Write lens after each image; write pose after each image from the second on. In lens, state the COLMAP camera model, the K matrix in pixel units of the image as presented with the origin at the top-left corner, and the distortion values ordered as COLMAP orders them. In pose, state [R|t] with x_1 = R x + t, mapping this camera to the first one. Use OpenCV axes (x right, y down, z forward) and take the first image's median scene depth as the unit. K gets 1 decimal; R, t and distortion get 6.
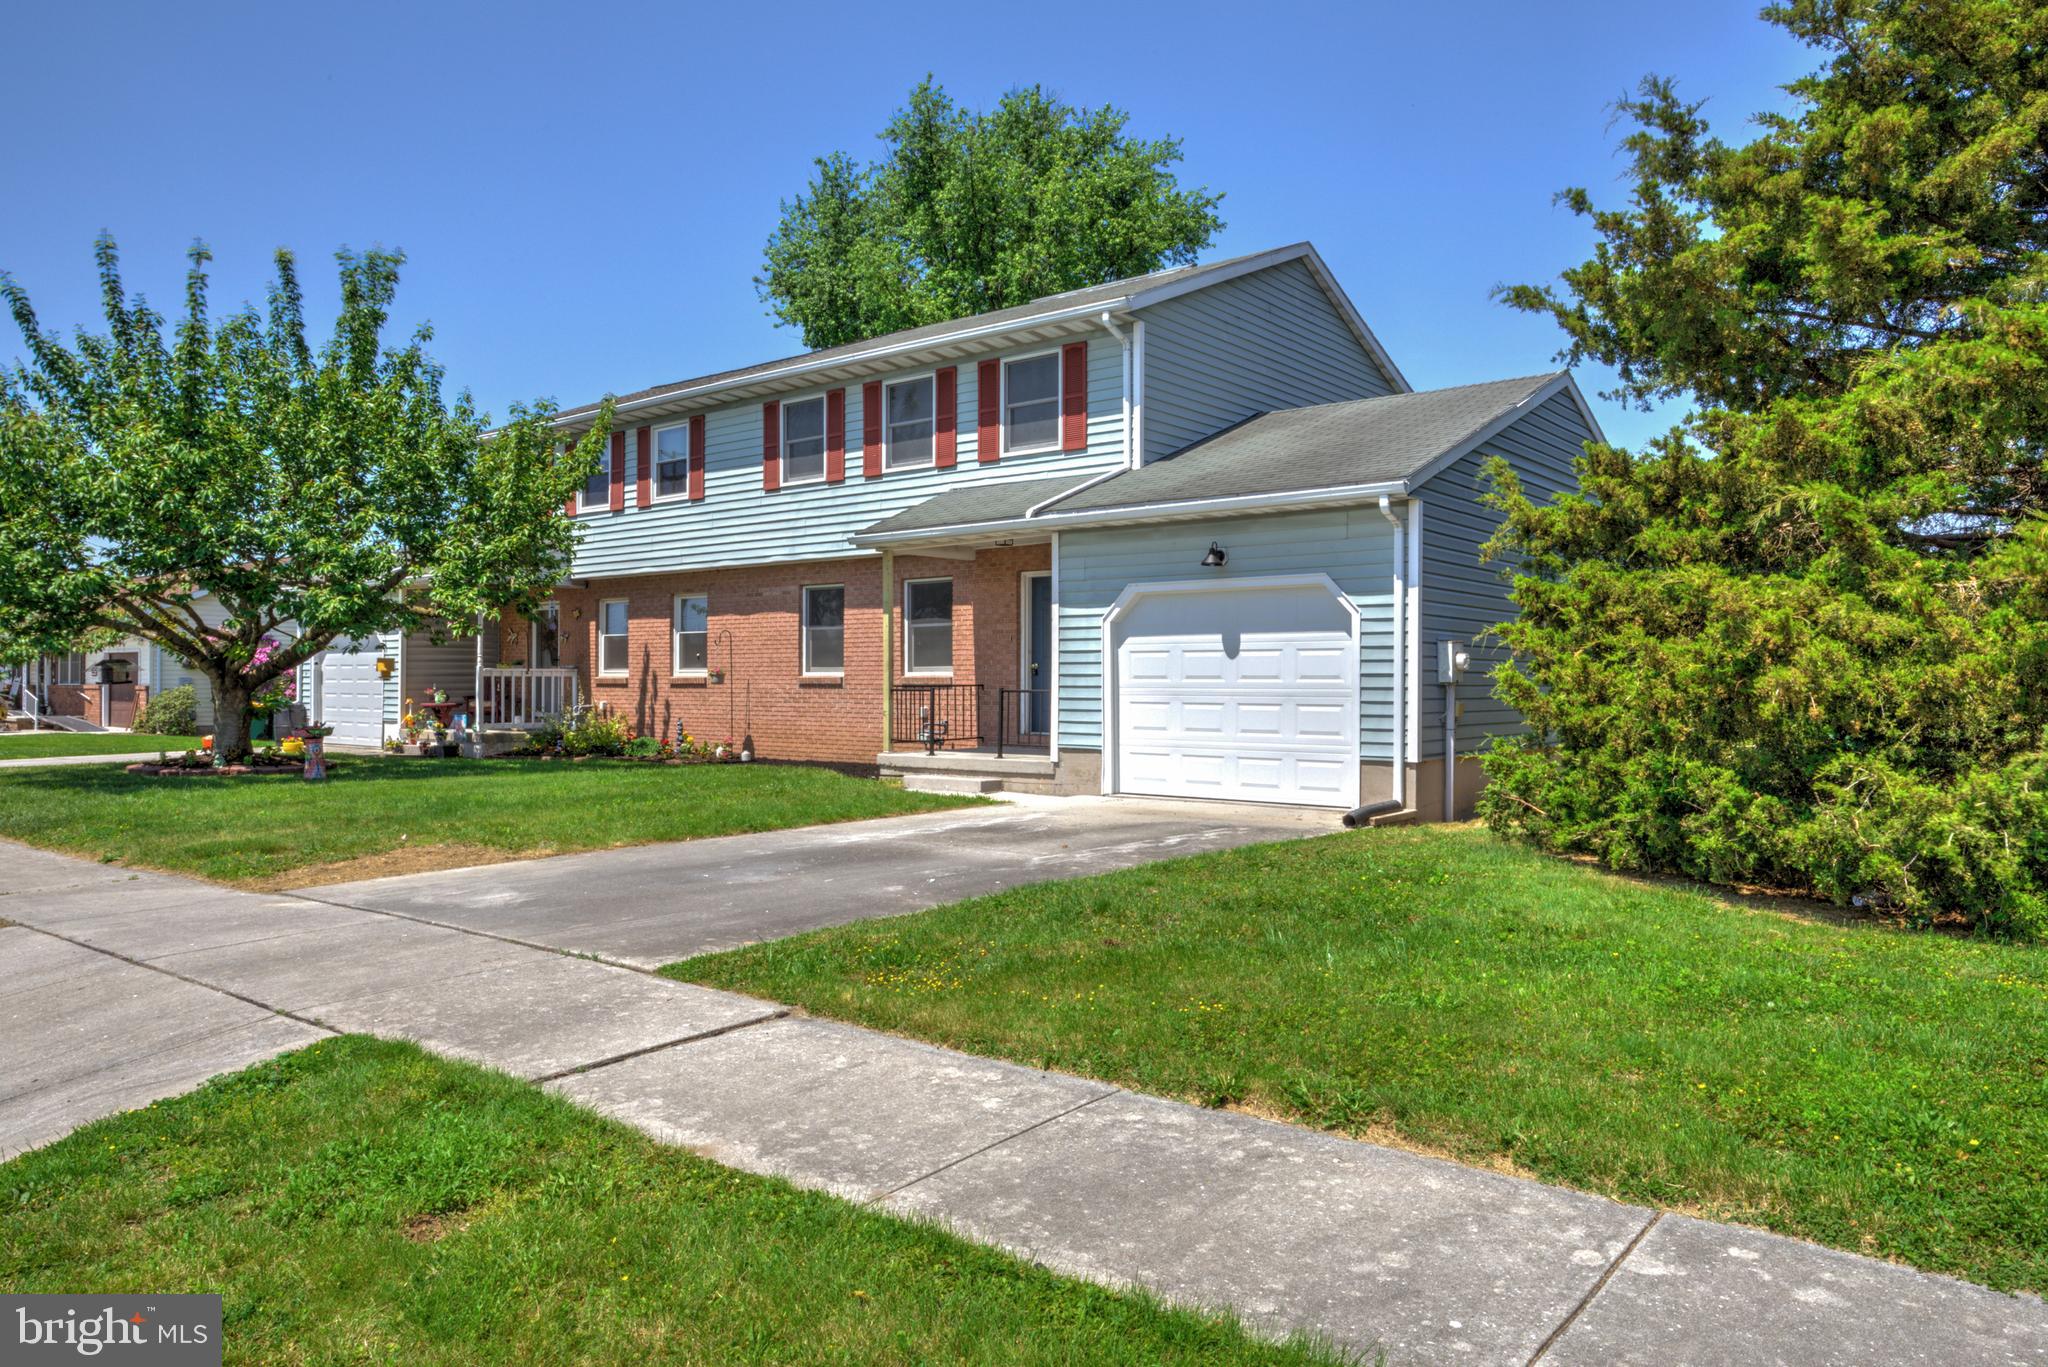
lens RADIAL K [[1311.4, 0, 1023.0], [0, 1311.4, 682.6], [0, 0, 1]] dist [0.006592, 0.000328]
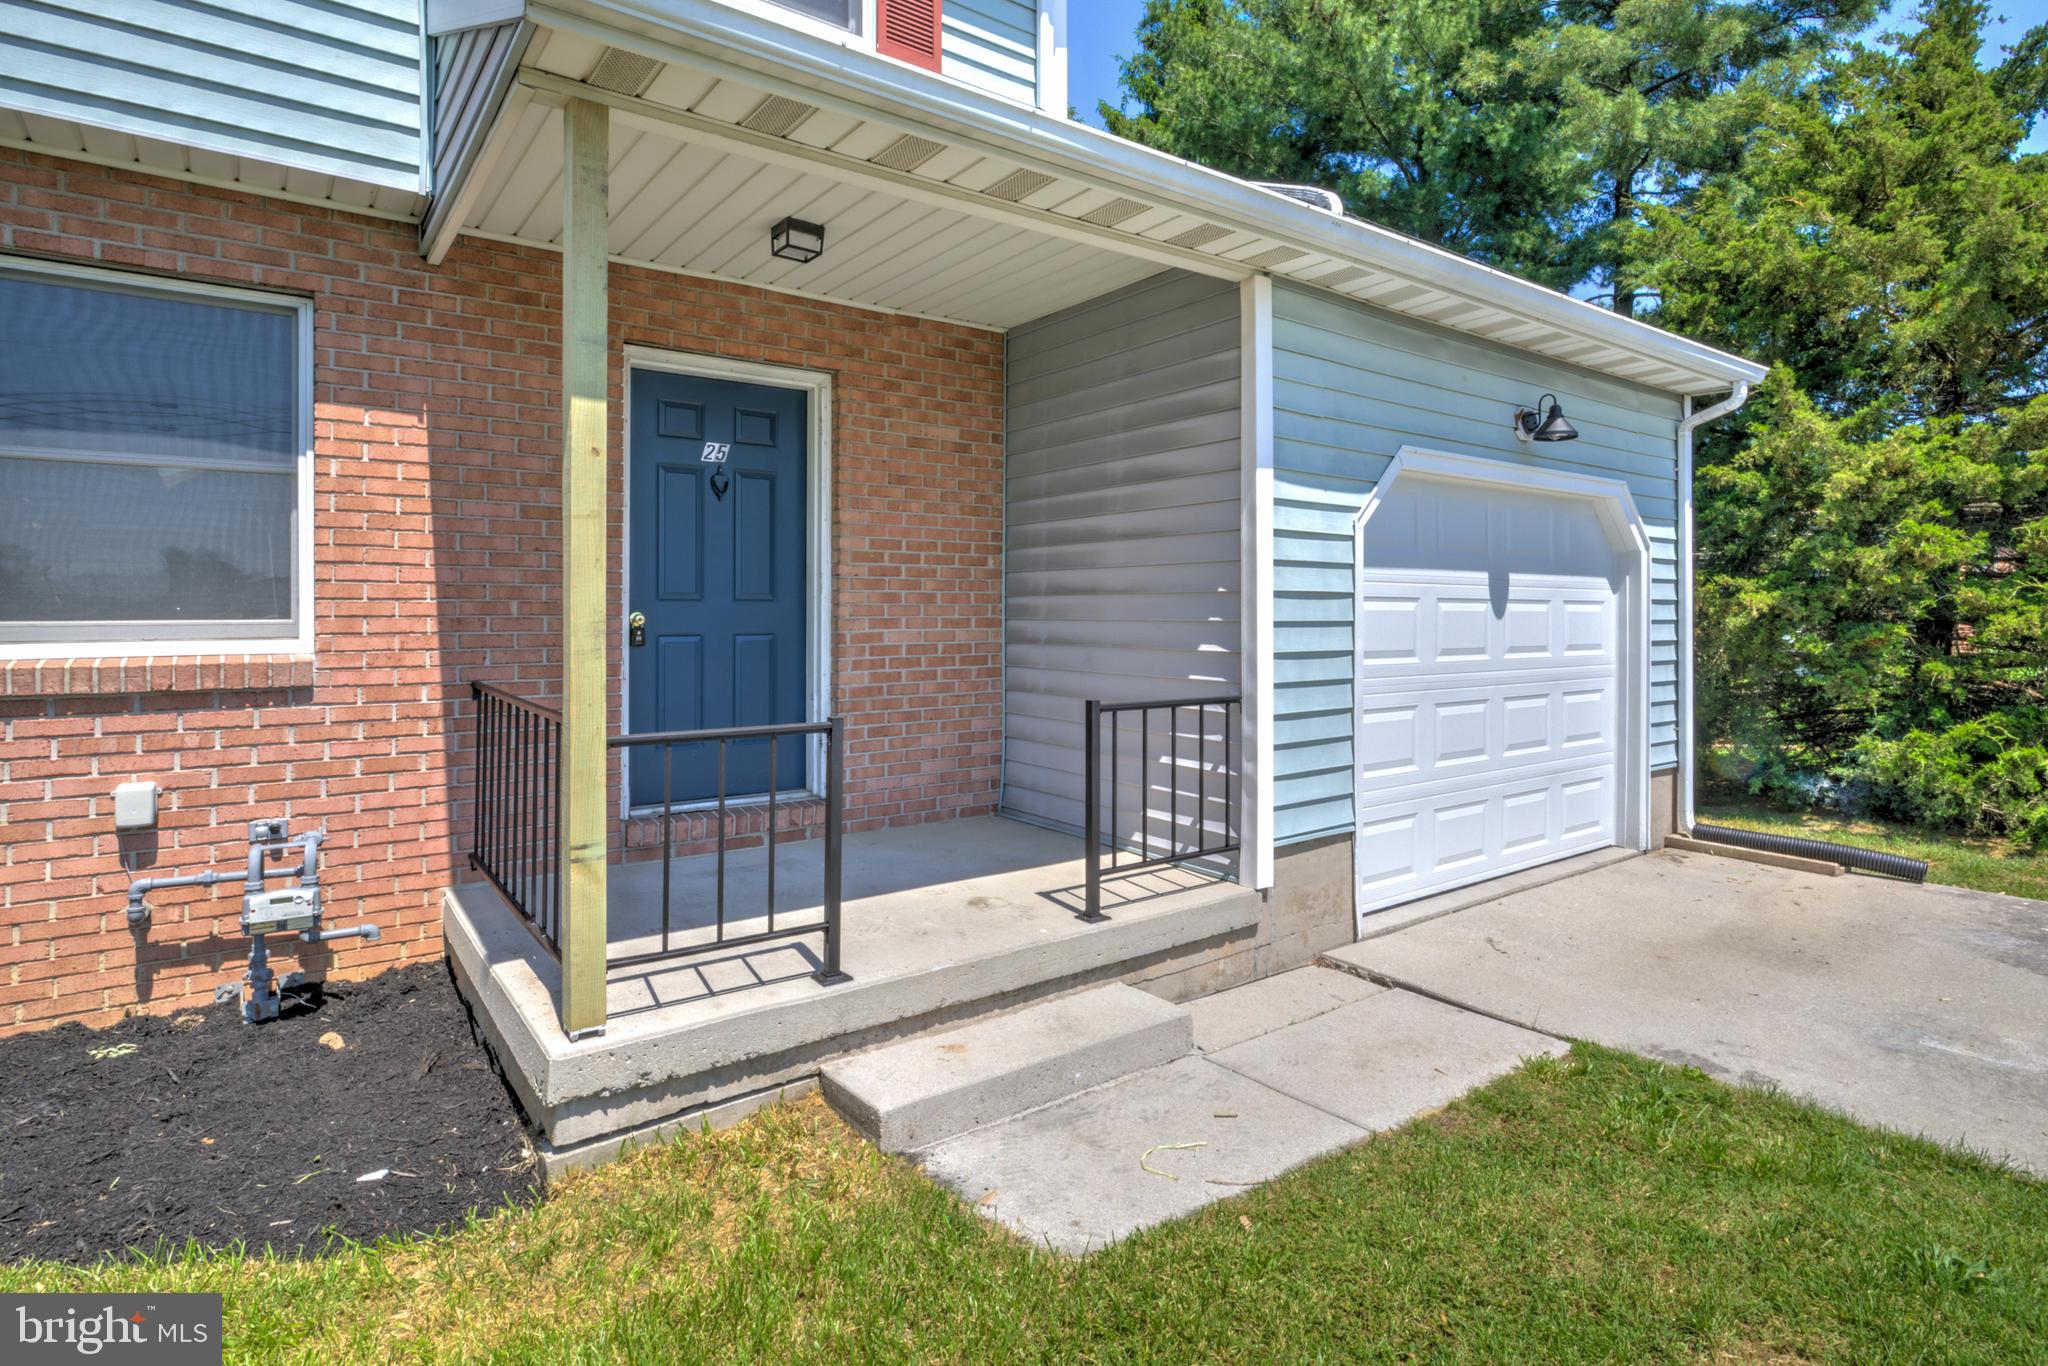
lens RADIAL K [[1066.5, 0, 1077.1], [0, 1066.5, 596.1], [0, 0, 1]] dist [-0.015824, -0.000291]
pose [[0.237454, 0.010807, 0.971339, -0.239741], [-0.003459, 0.999941, -0.010280, -0.016440], [-0.971393, -0.000918, 0.237478, 0.820277]]
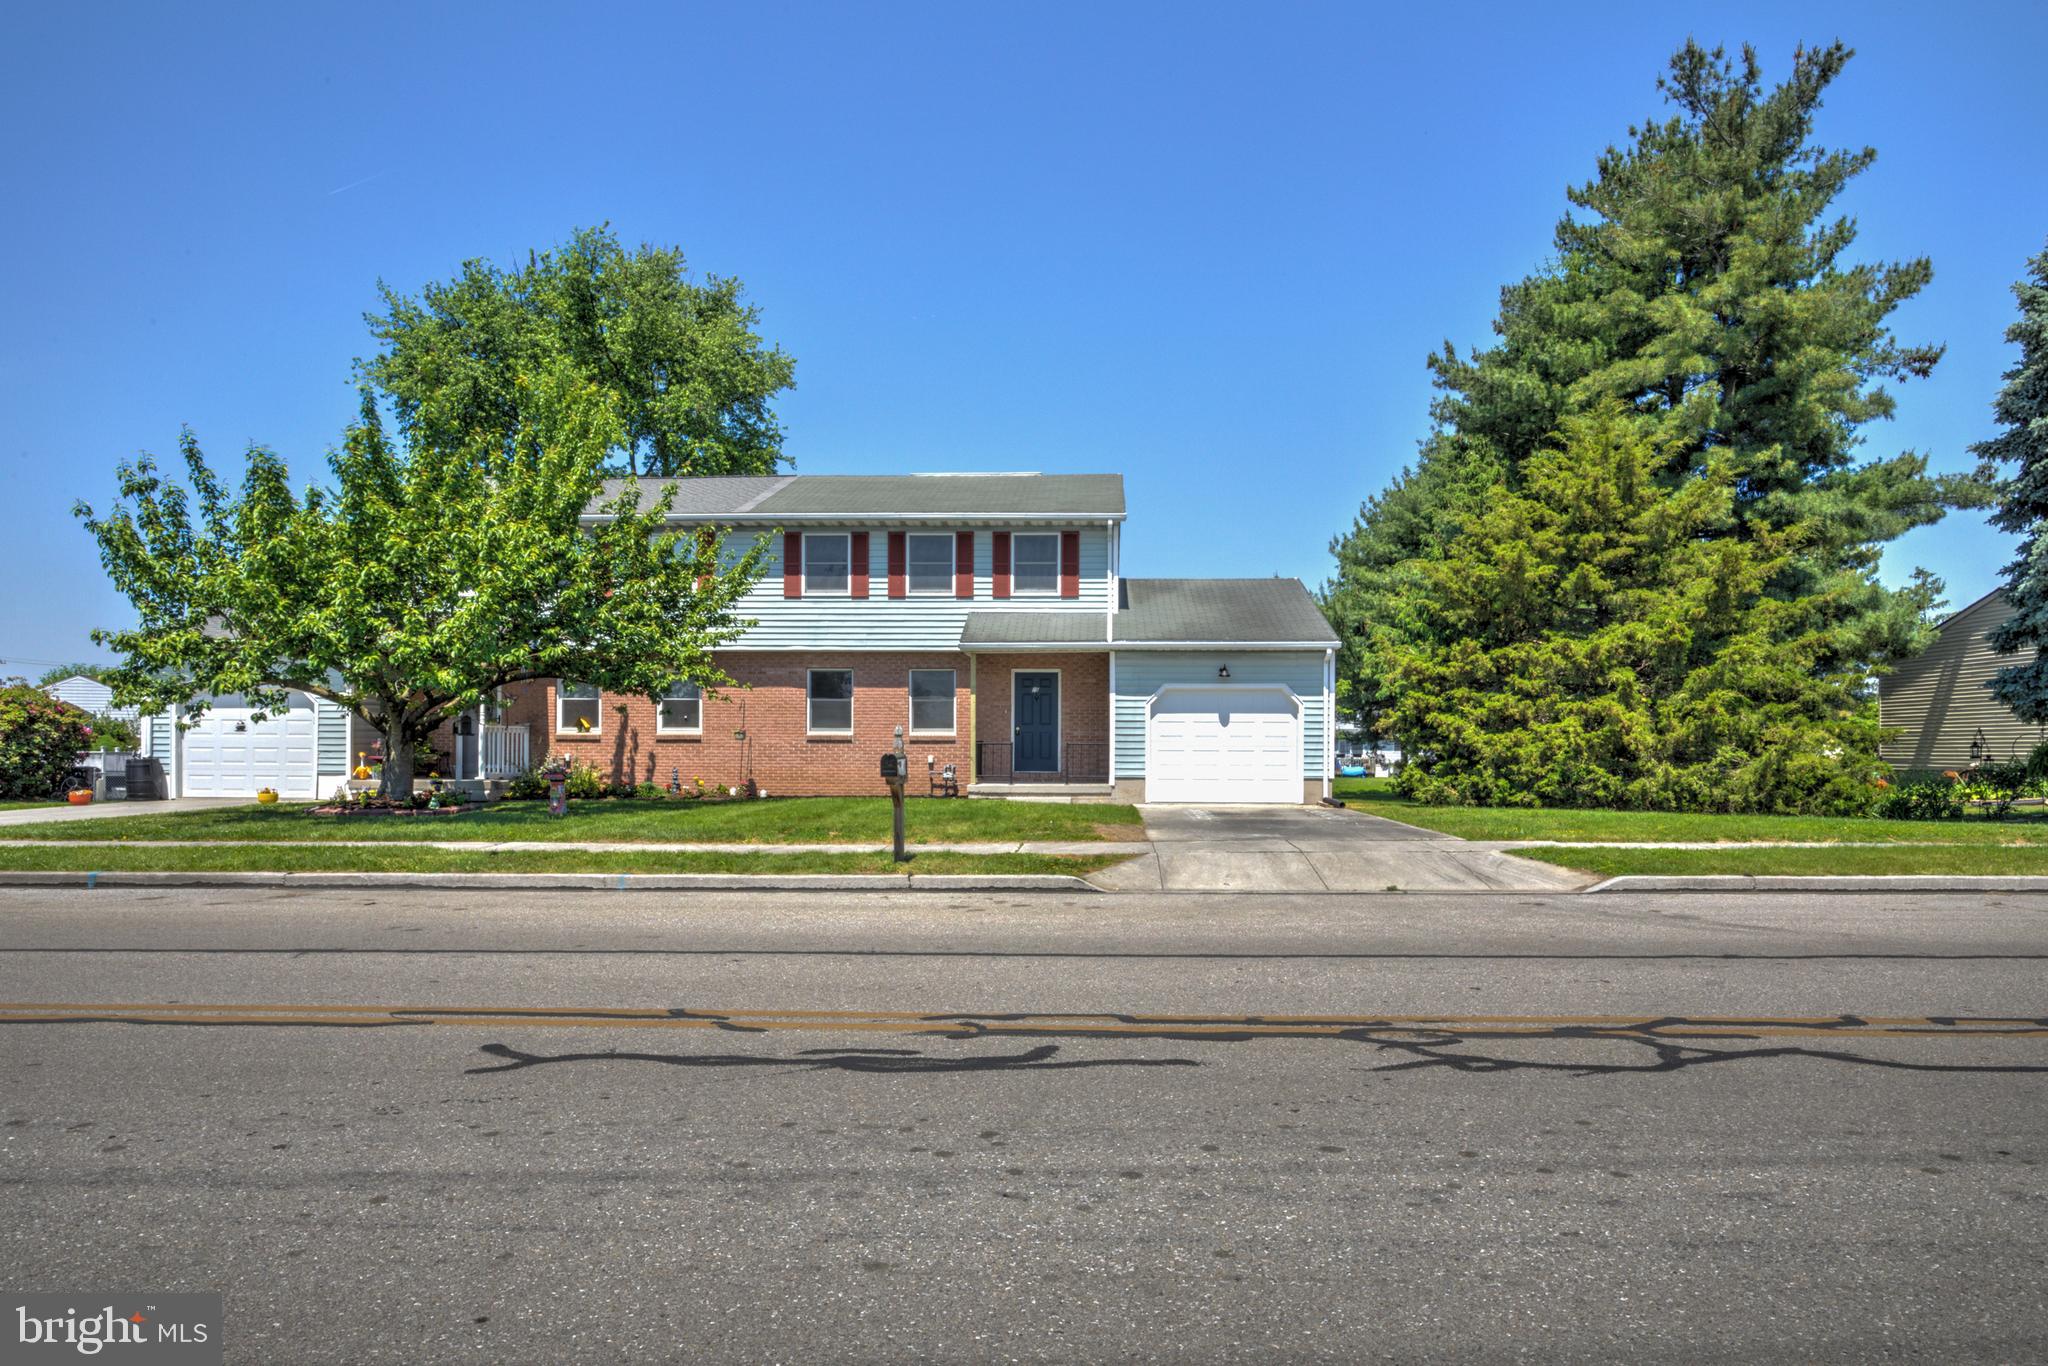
lens RADIAL K [[1213.0, 0, 1026.9], [0, 1213.0, 701.5], [0, 0, 1]] dist [0.000816, 0.000208]
pose [[0.817614, 0.025556, 0.575199, -0.812708], [-0.003493, 0.999216, -0.039430, 0.011277], [-0.575756, 0.030230, 0.817062, -0.184402]]
